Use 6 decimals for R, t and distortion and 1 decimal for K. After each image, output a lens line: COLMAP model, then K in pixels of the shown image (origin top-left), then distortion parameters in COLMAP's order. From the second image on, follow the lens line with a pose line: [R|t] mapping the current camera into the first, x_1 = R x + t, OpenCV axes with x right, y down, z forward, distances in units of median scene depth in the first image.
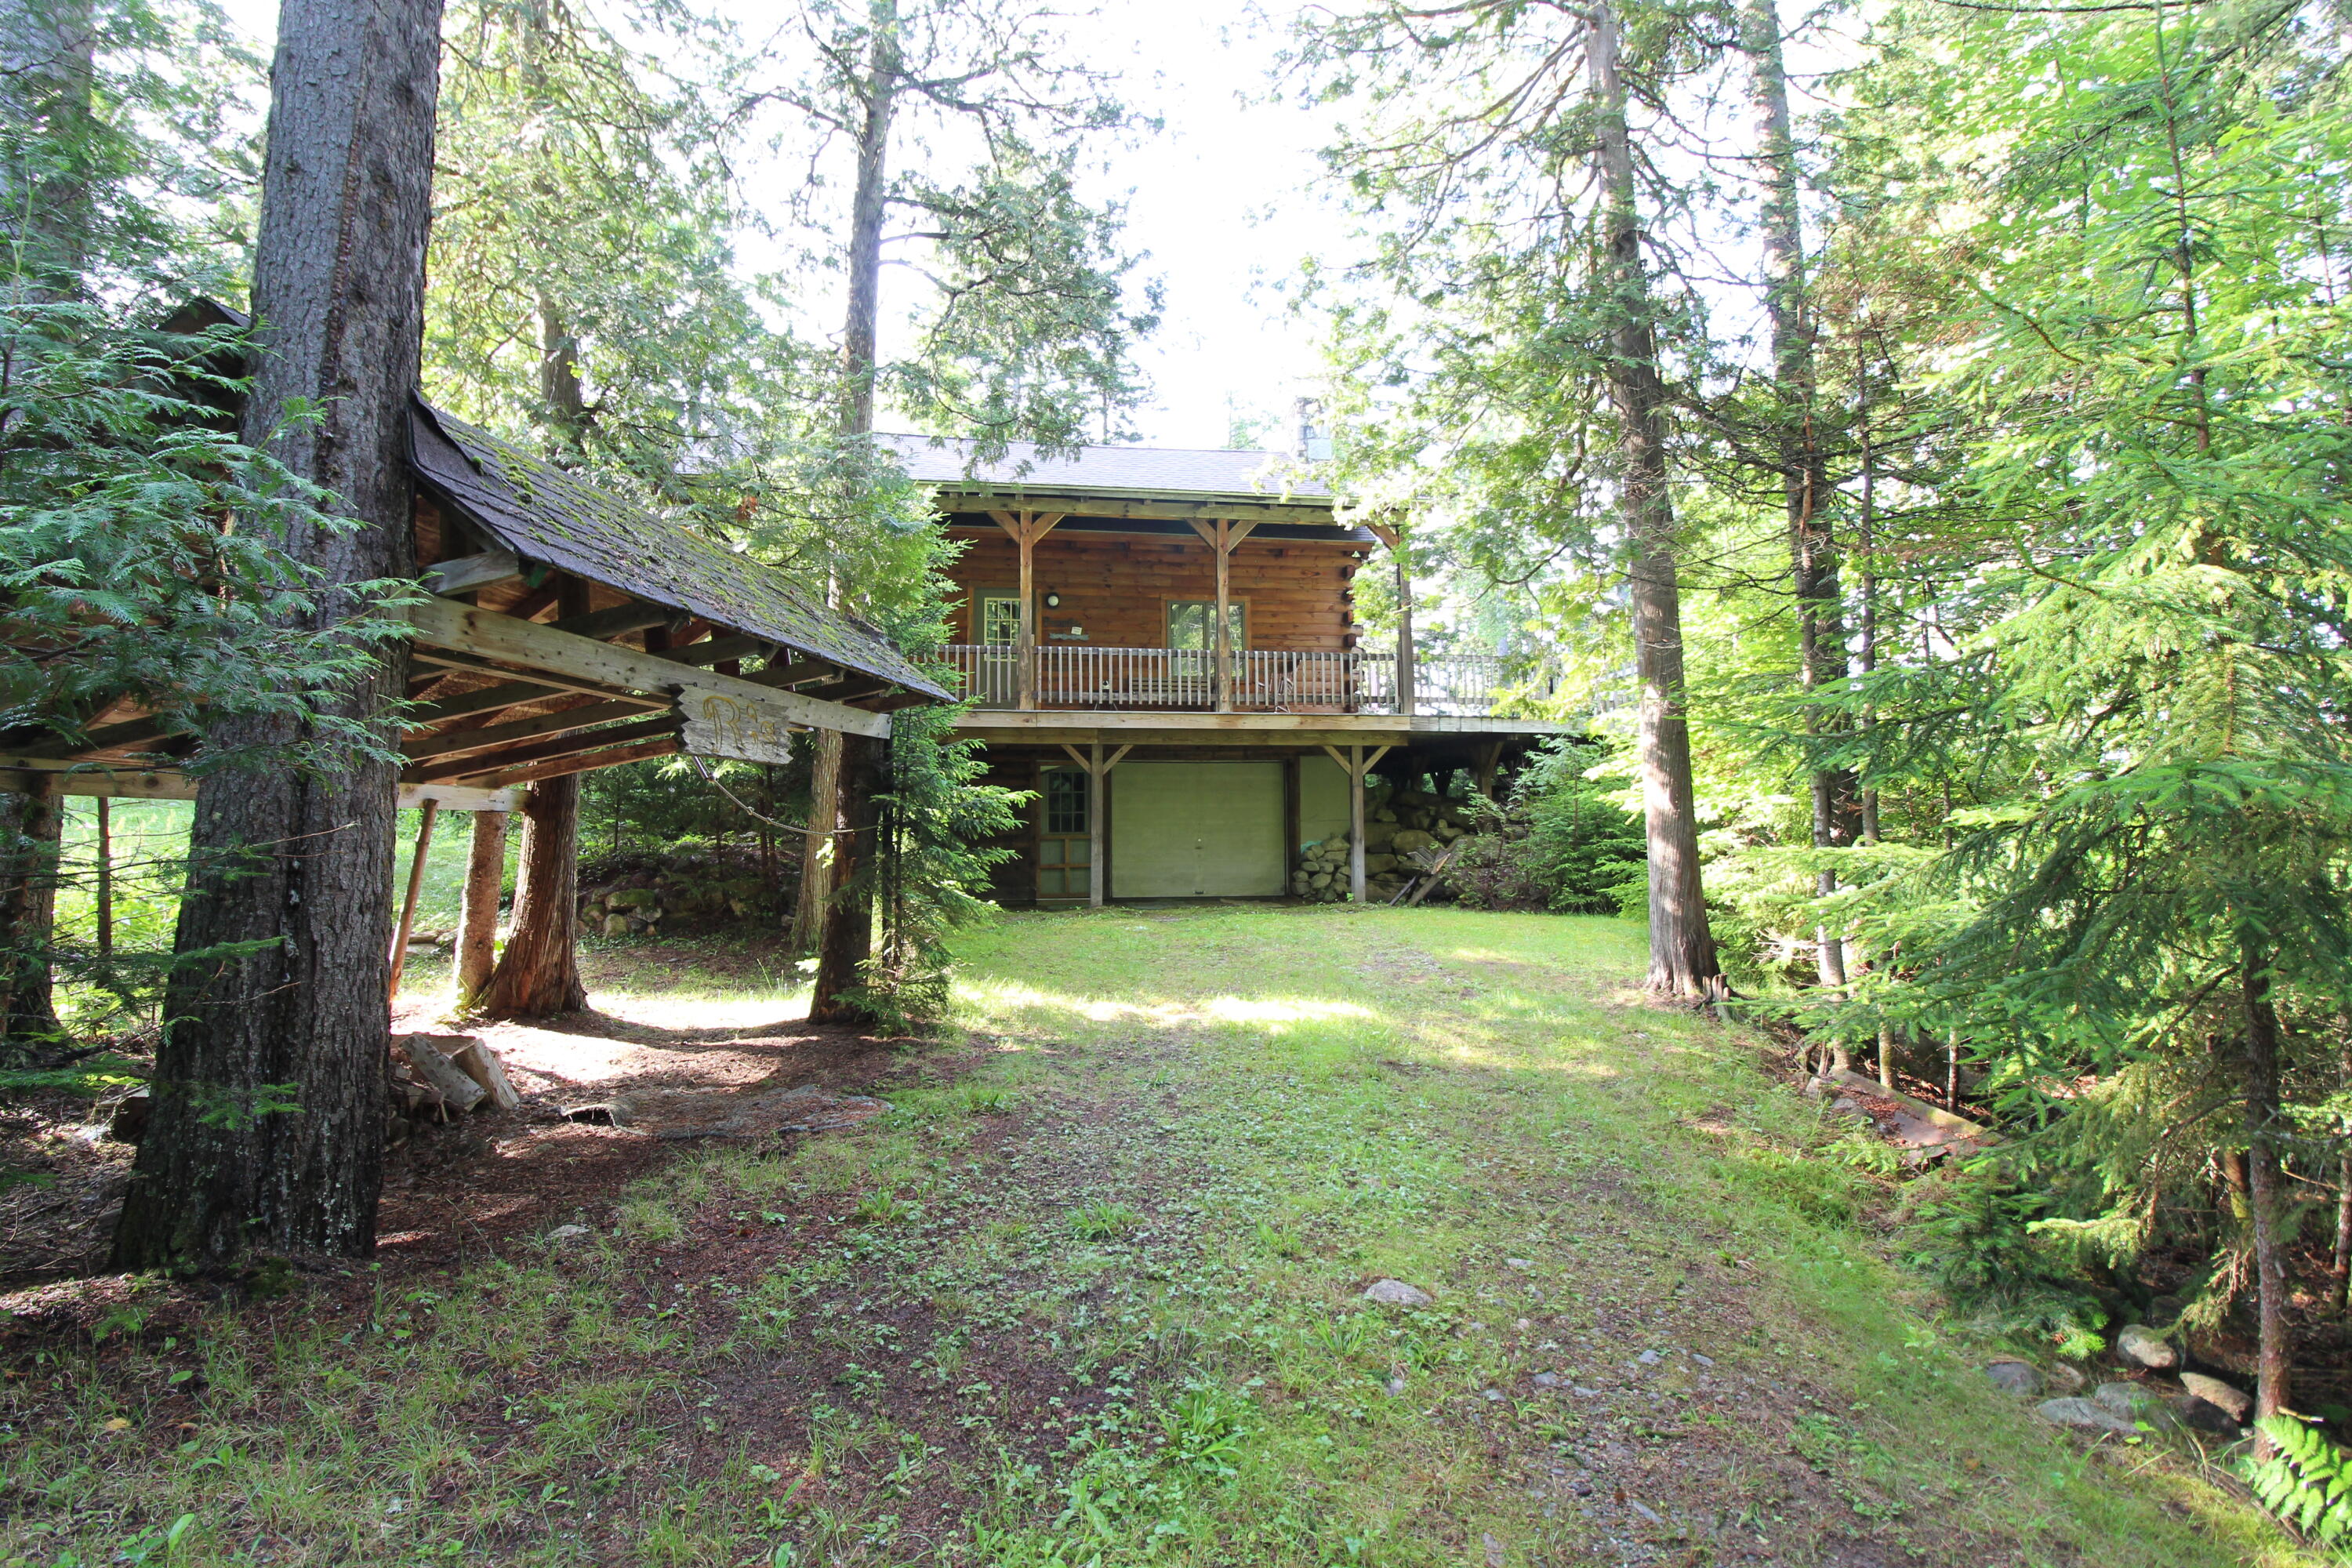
lens RADIAL K [[1111.8, 0, 1177.1], [0, 1111.8, 763.4], [0, 0, 1]] dist [-0.000187, -0.006670]
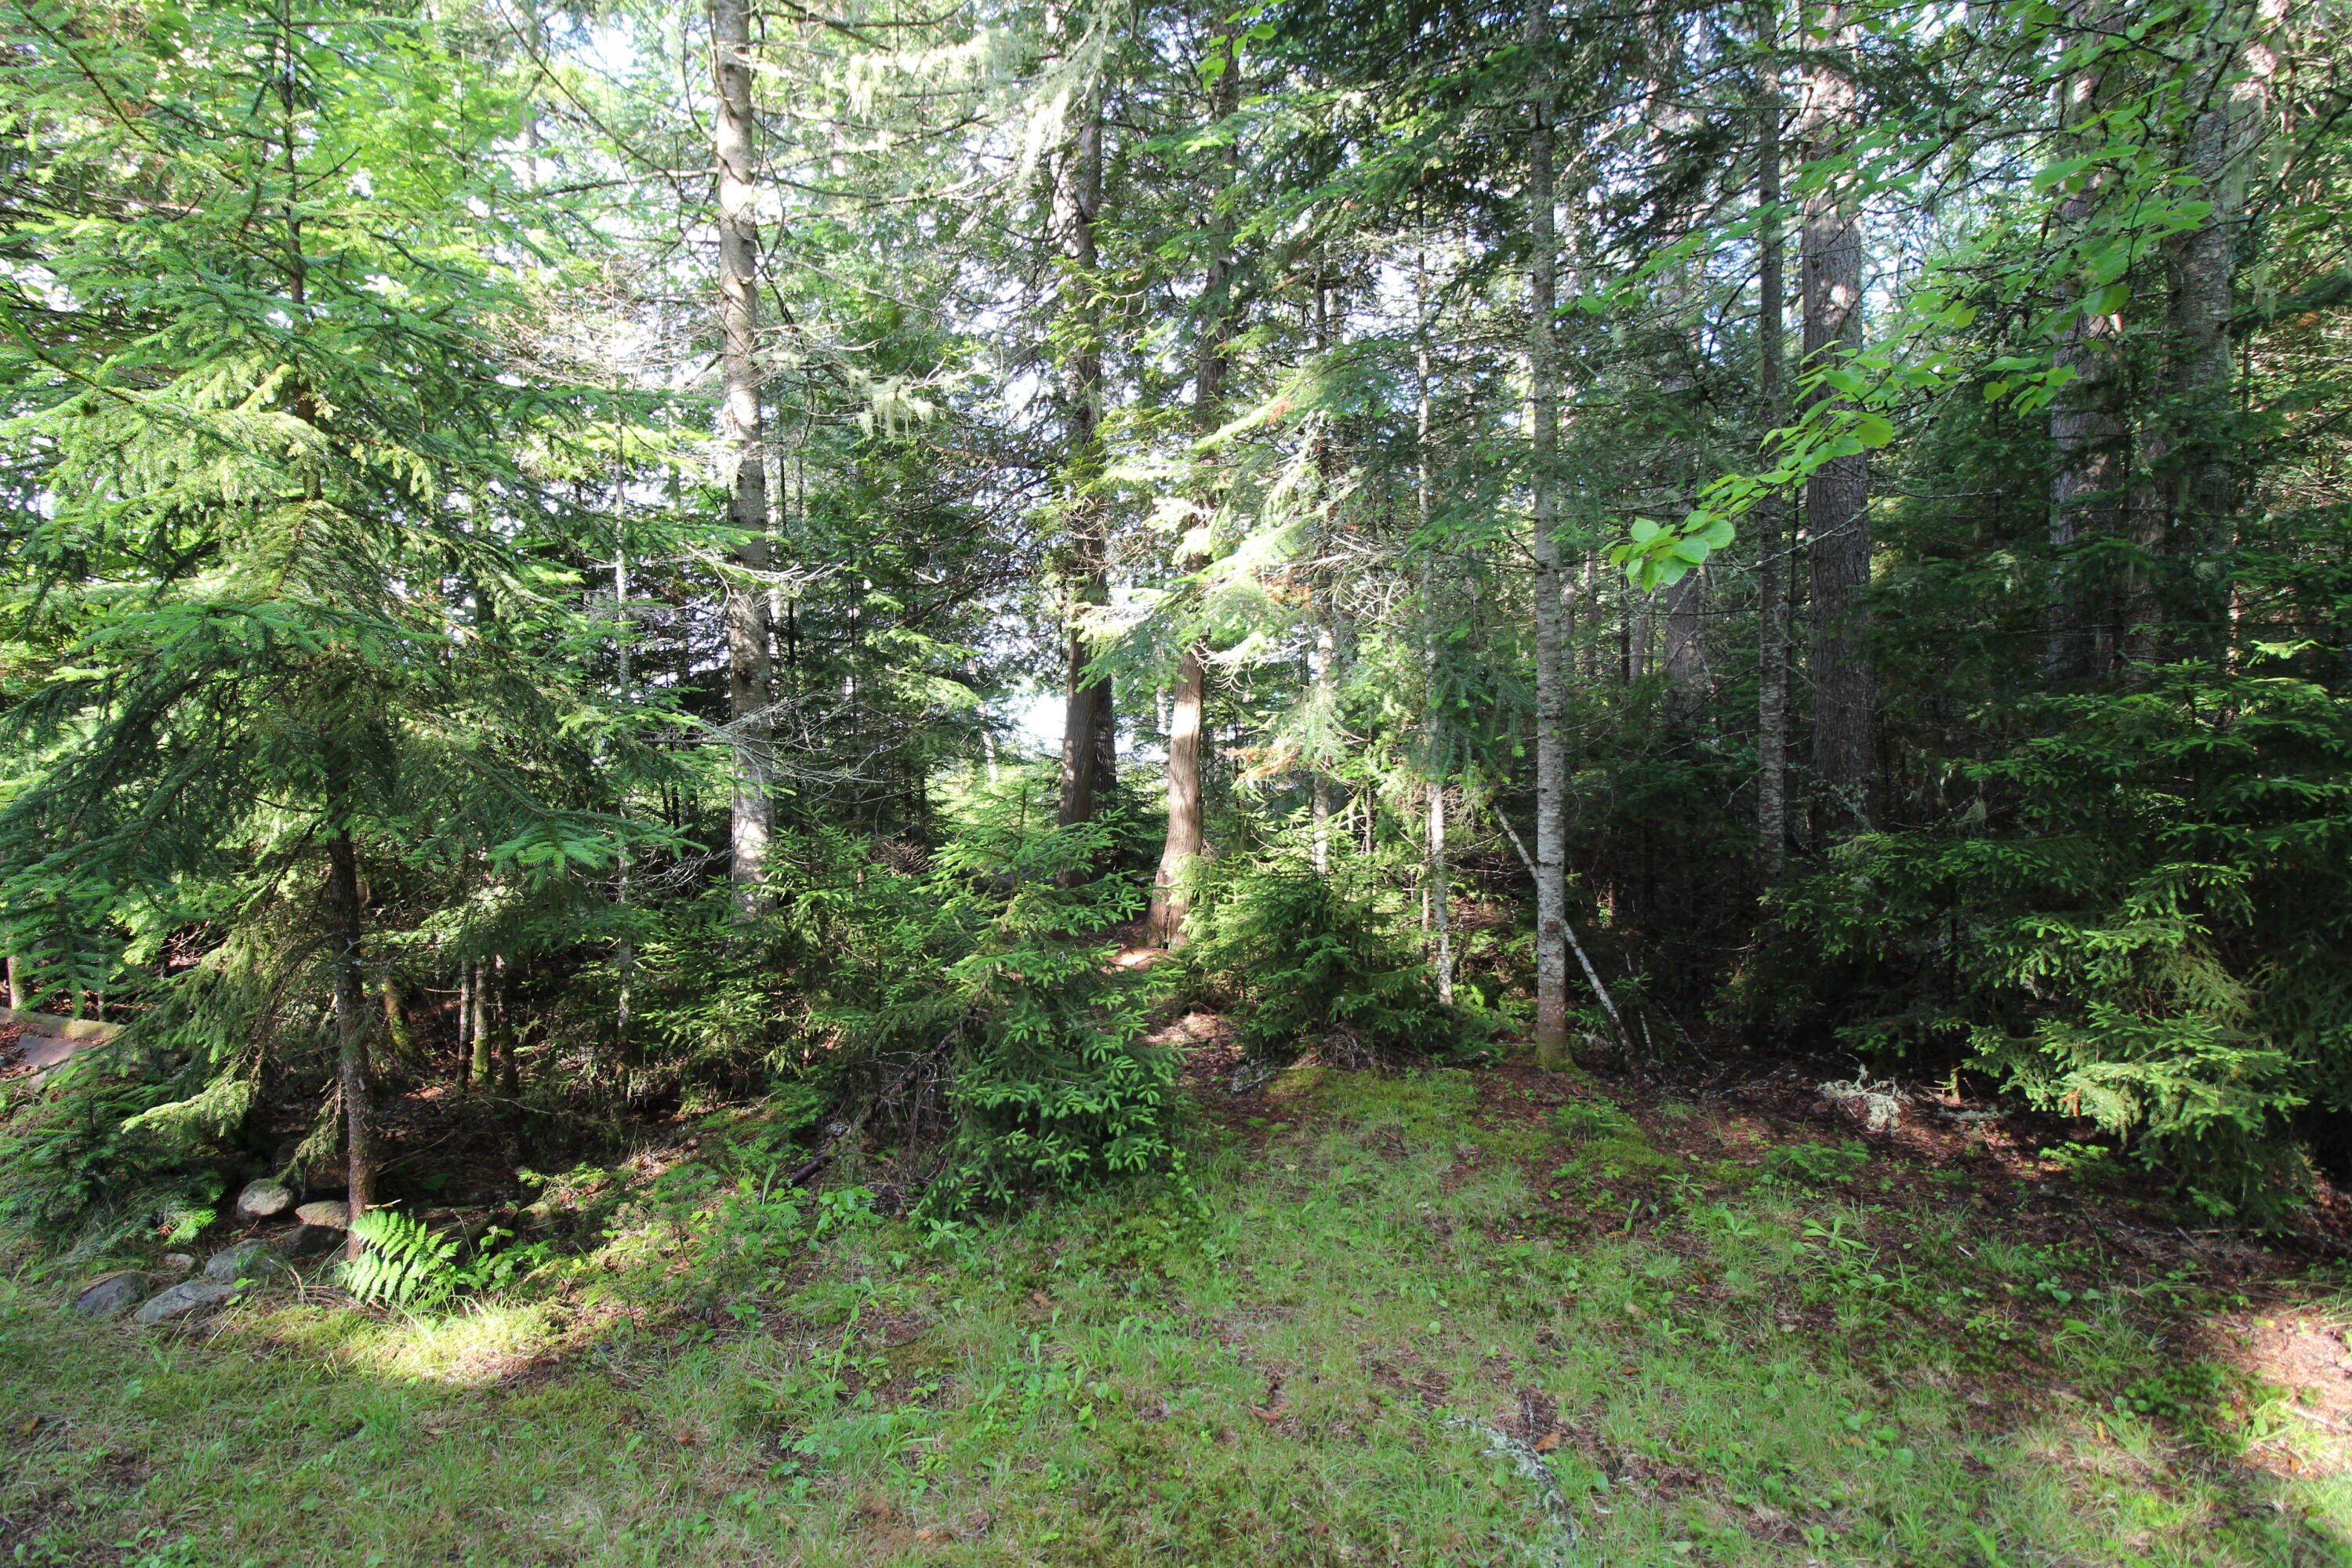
lens RADIAL K [[1111.8, 0, 1177.1], [0, 1111.8, 763.4], [0, 0, 1]] dist [-0.000187, -0.006670]
pose [[0.213974, -0.060137, 0.974986, 0.099205], [-0.052362, 0.995962, 0.072922, 0.014935], [-0.975435, -0.066655, 0.209961, -0.003495]]
